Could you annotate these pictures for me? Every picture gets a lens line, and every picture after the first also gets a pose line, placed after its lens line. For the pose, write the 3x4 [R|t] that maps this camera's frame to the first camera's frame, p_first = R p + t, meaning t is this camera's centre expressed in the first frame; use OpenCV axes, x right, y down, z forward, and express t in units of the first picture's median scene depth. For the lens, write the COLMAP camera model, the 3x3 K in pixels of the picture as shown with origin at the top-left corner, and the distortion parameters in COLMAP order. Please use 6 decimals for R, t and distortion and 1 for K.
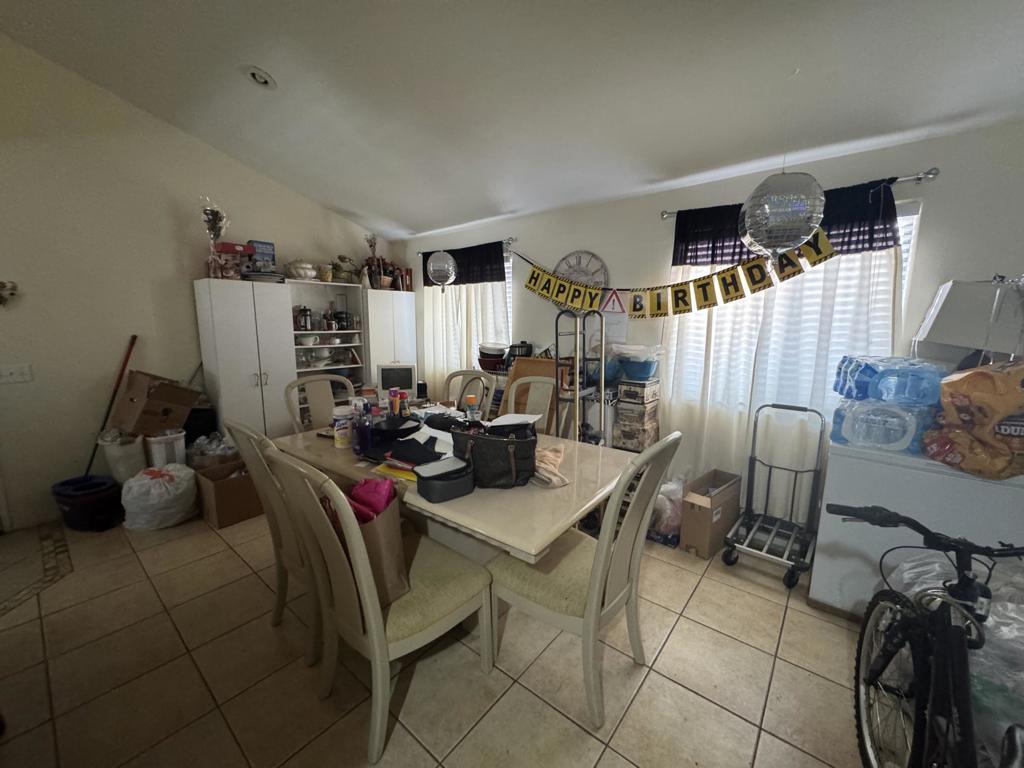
lens RADIAL K [[409.3, 0, 512.0], [0, 409.3, 384.0], [0, 0, 1]] dist [0.000514, 0.000041]
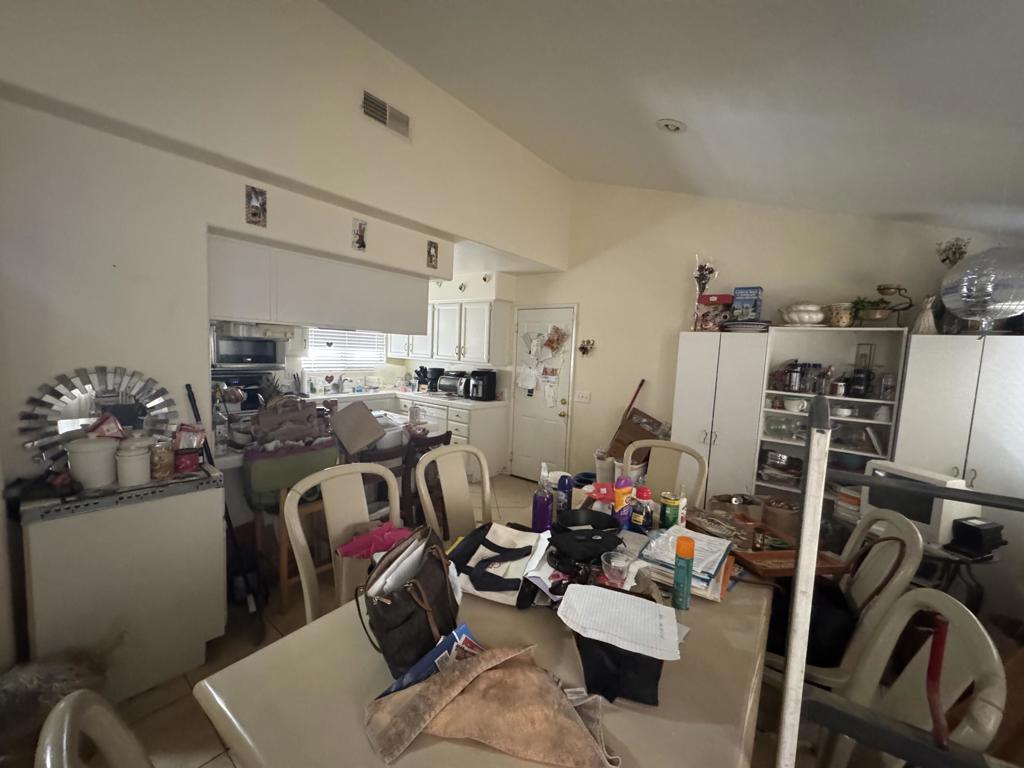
lens RADIAL K [[409.3, 0, 512.0], [0, 409.3, 384.0], [0, 0, 1]] dist [0.000514, 0.000041]
pose [[0.037003, 0.084348, -0.995749, 0.246246], [-0.198812, 0.977134, 0.075384, -0.102197], [0.979339, 0.195178, 0.052926, 0.463880]]
